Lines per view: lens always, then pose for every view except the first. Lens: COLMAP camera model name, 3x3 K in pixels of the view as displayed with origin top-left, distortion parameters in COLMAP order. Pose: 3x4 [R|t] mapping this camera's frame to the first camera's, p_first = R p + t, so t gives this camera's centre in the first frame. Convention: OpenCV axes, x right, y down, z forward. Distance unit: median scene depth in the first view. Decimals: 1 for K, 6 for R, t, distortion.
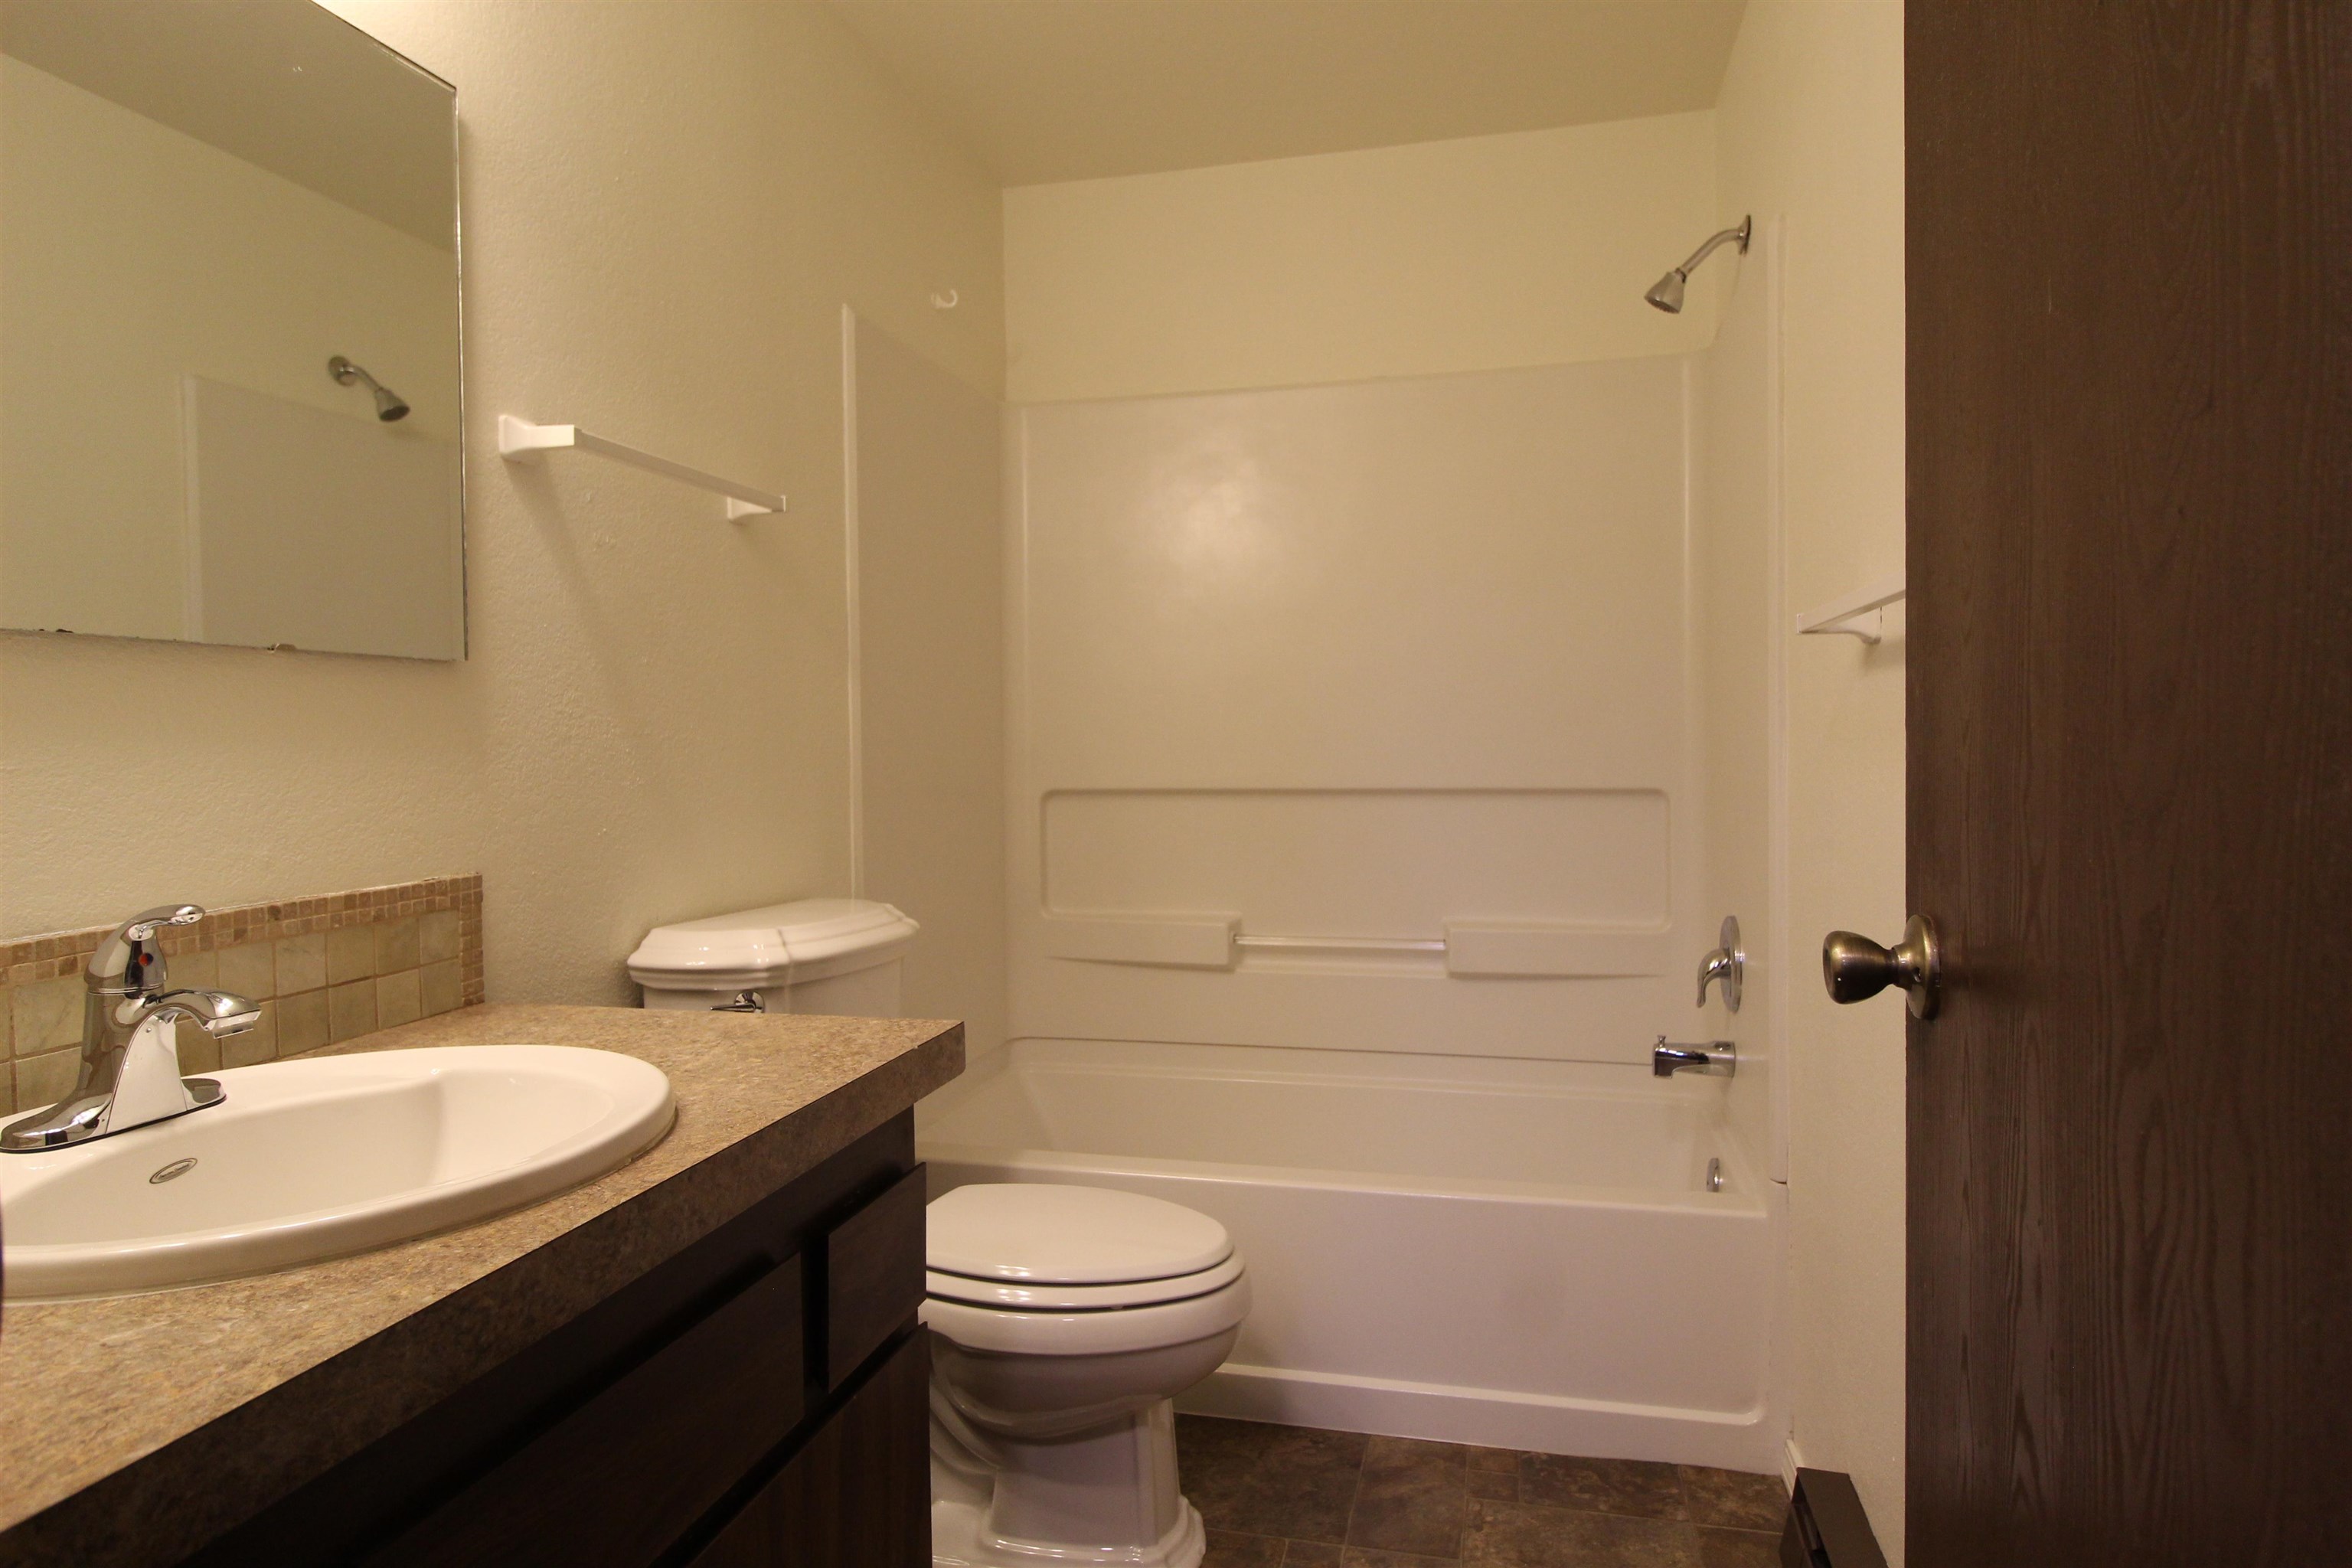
lens RADIAL K [[1350.7, 0, 1193.1], [0, 1350.7, 766.4], [0, 0, 1]] dist [0.008365, -0.012751]
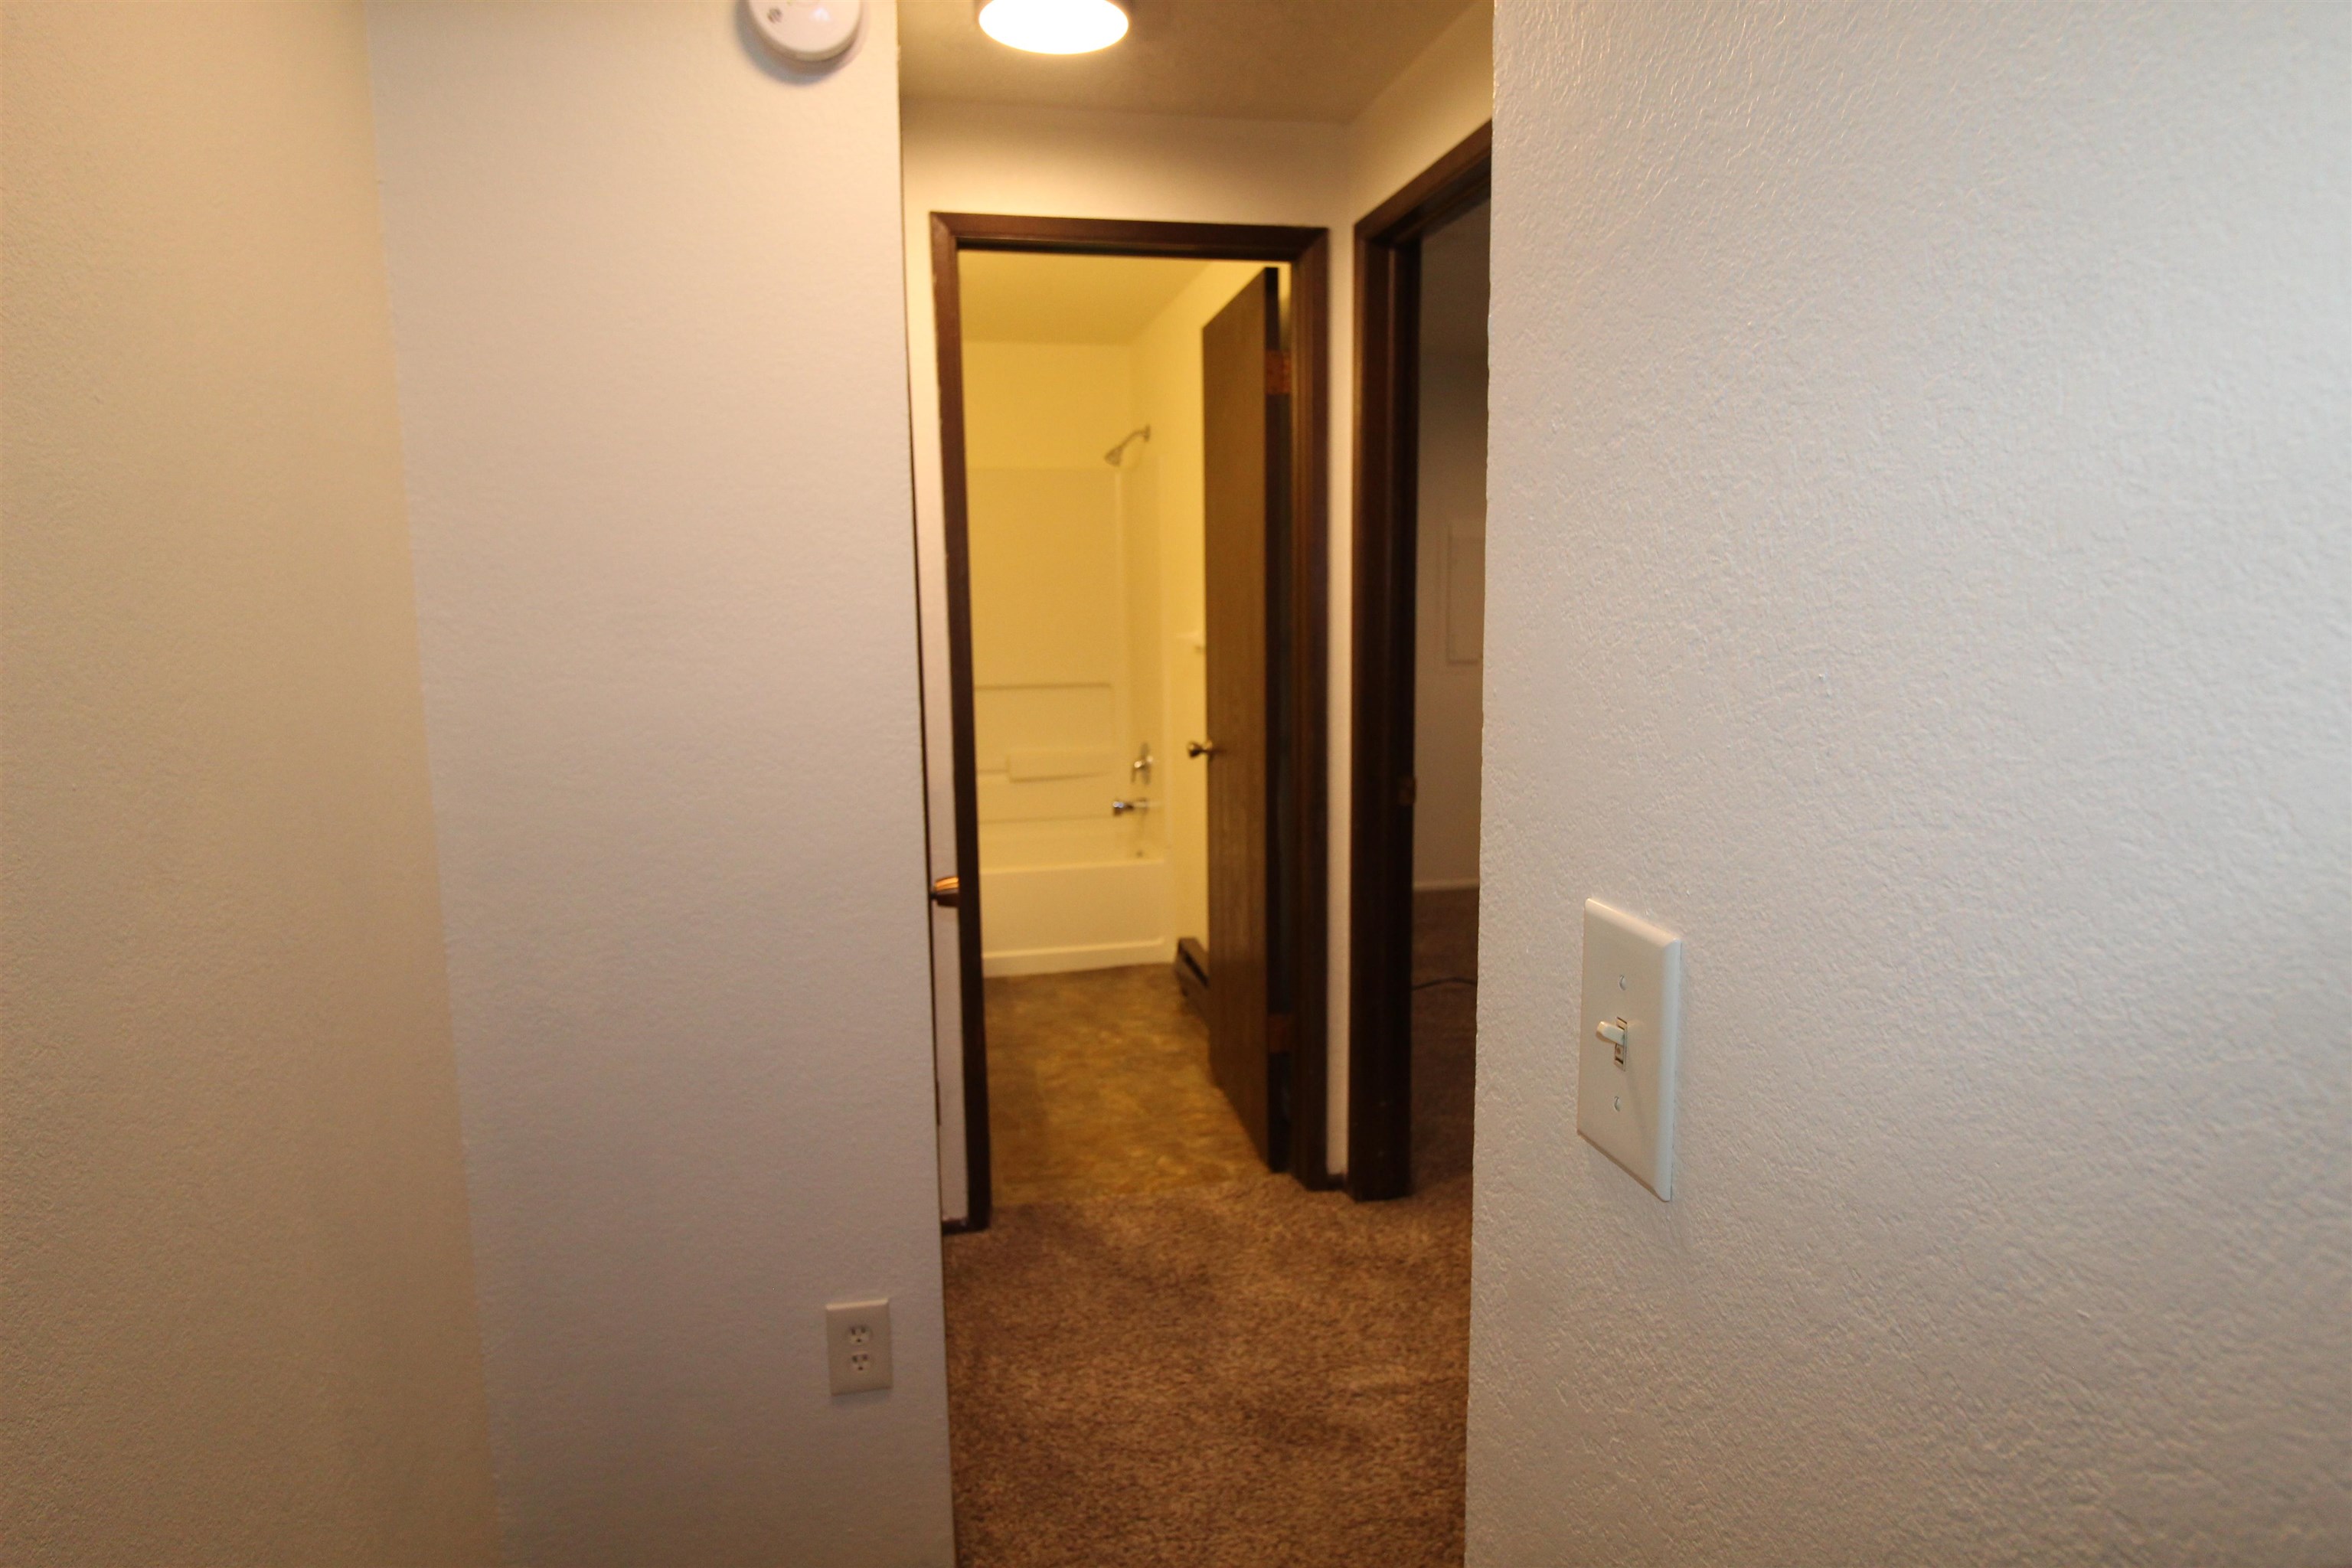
lens RADIAL K [[1350.7, 0, 1193.1], [0, 1350.7, 766.4], [0, 0, 1]] dist [0.008365, -0.012751]
pose [[0.898301, -0.060701, 0.435167, -0.514904], [0.010856, 0.993175, 0.116126, -0.110415], [-0.439246, -0.099592, 0.892829, -1.053363]]
